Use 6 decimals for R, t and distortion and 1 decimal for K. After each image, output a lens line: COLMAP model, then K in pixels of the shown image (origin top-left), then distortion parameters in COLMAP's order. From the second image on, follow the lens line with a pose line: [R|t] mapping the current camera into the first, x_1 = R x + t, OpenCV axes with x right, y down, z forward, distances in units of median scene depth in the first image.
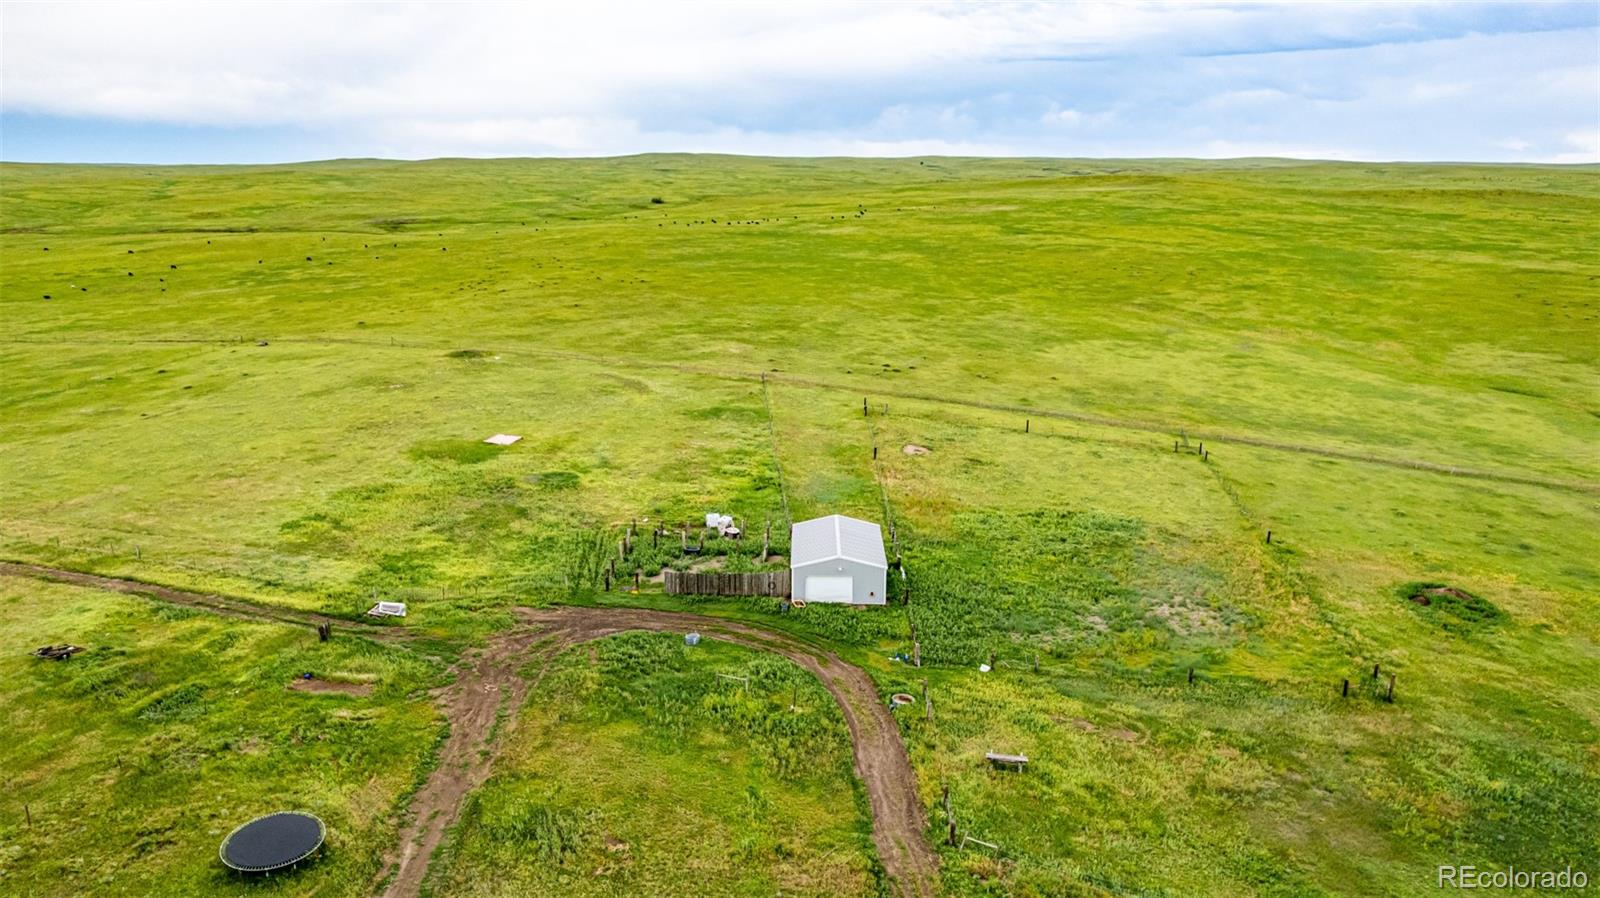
lens RADIAL K [[1027.9, 0, 797.8], [0, 1027.9, 446.0], [0, 0, 1]] dist [-0.082648, 0.075639]
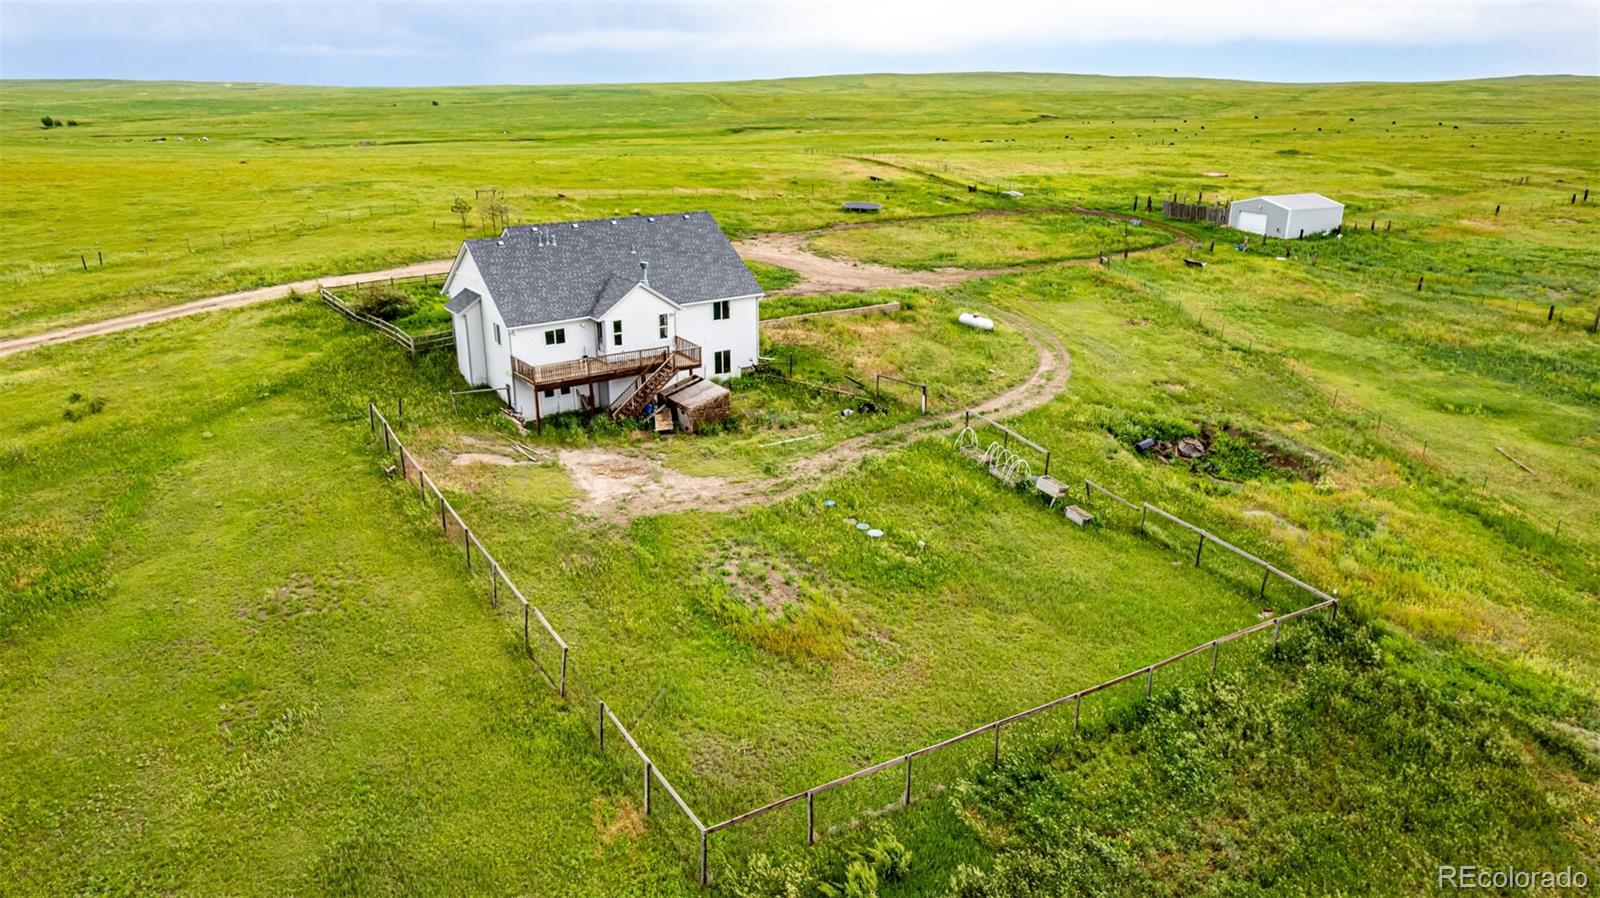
lens RADIAL K [[1027.9, 0, 804.1], [0, 1027.9, 451.6], [0, 0, 1]] dist [-0.082648, 0.075639]
pose [[0.525525, 0.288979, -0.800197, 0.382918], [-0.228572, 0.953924, 0.194381, 0.131273], [0.819499, 0.080751, 0.567364, -0.108351]]
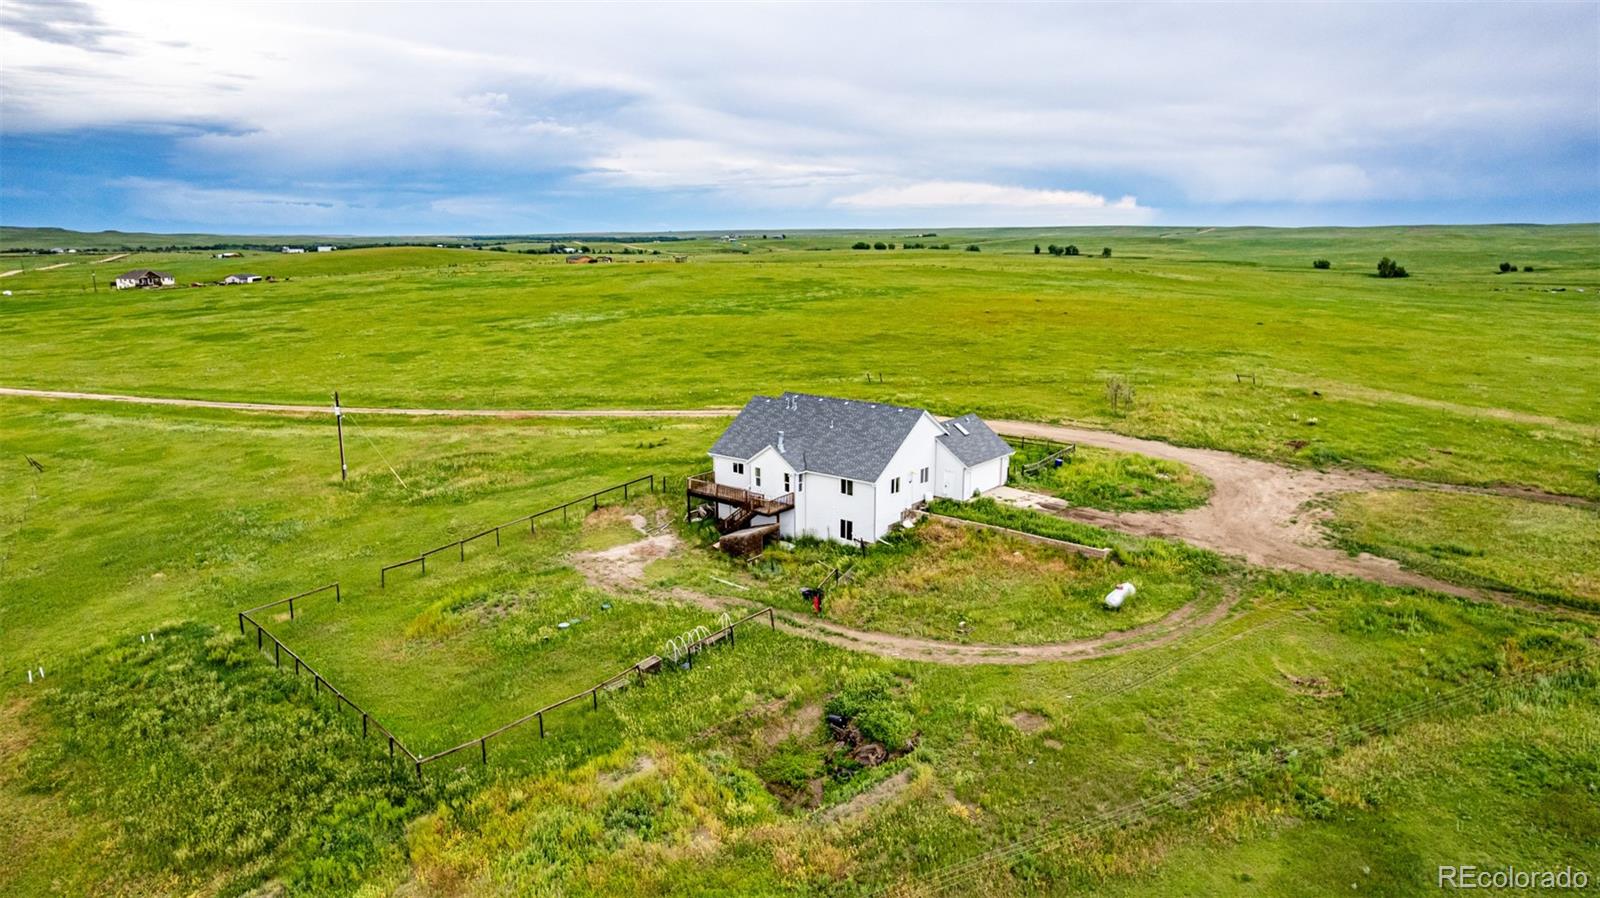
lens RADIAL K [[1027.9, 0, 803.6], [0, 1027.9, 457.2], [0, 0, 1]] dist [-0.082648, 0.075639]
pose [[-0.669449, 0.163820, -0.724569, 0.389202], [-0.196874, 0.901378, 0.385693, 0.003073], [0.716295, 0.400851, -0.571175, 0.248673]]
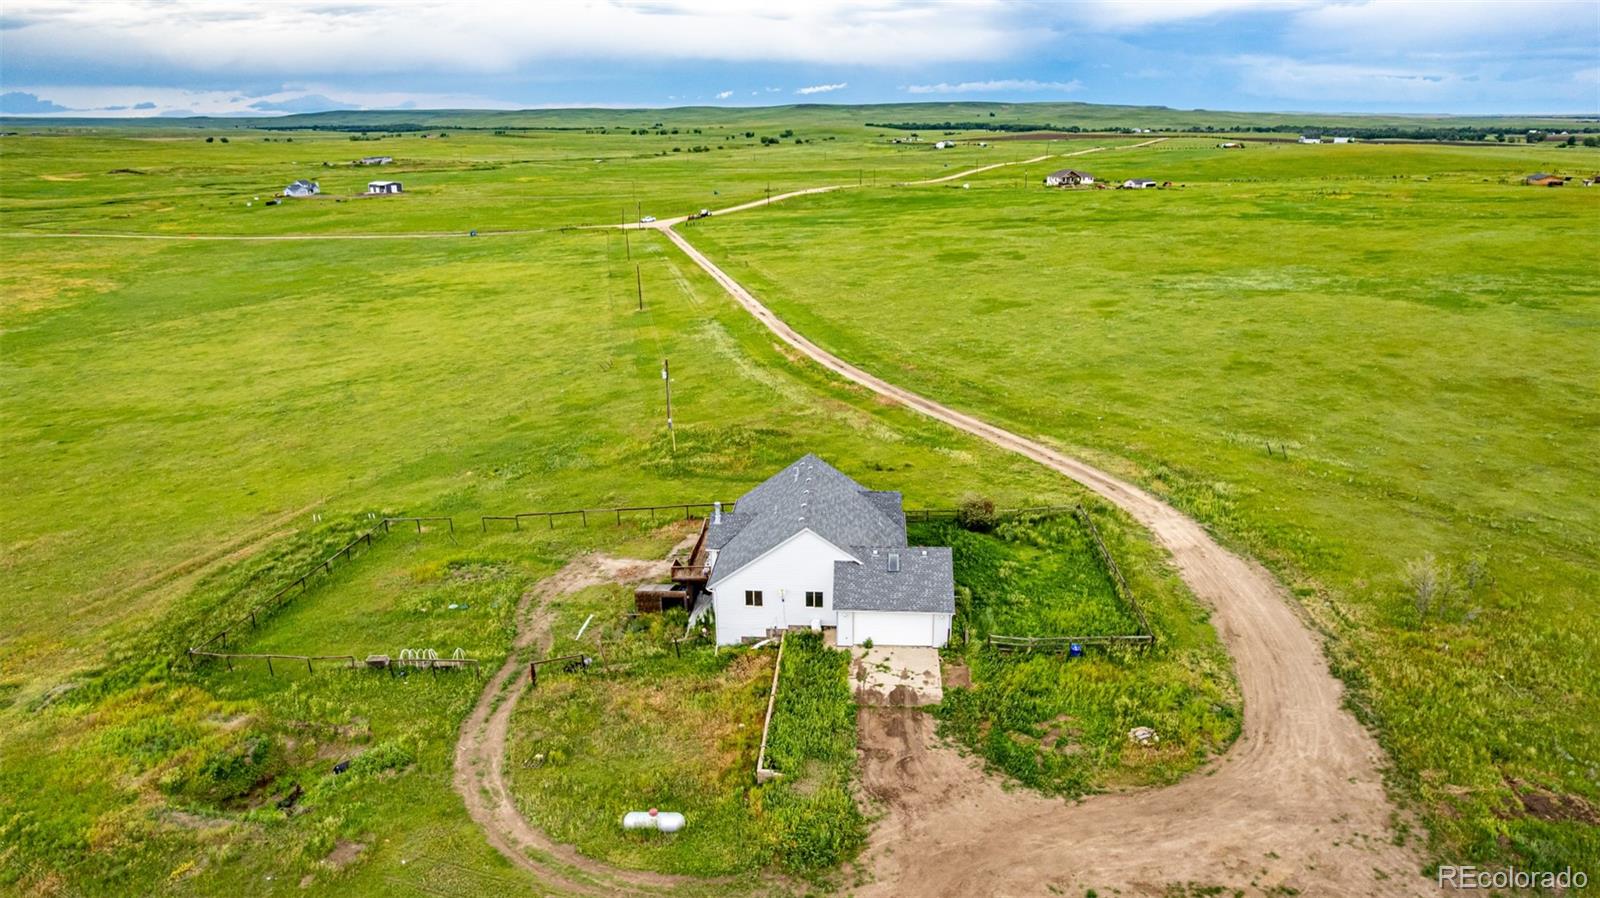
lens RADIAL K [[1027.9, 0, 801.1], [0, 1027.9, 458.1], [0, 0, 1]] dist [-0.082648, 0.075639]
pose [[-0.991690, -0.031563, 0.124715, 0.032836], [0.044457, 0.825630, 0.562457, -0.078920], [-0.120721, 0.563328, -0.817367, 0.312238]]
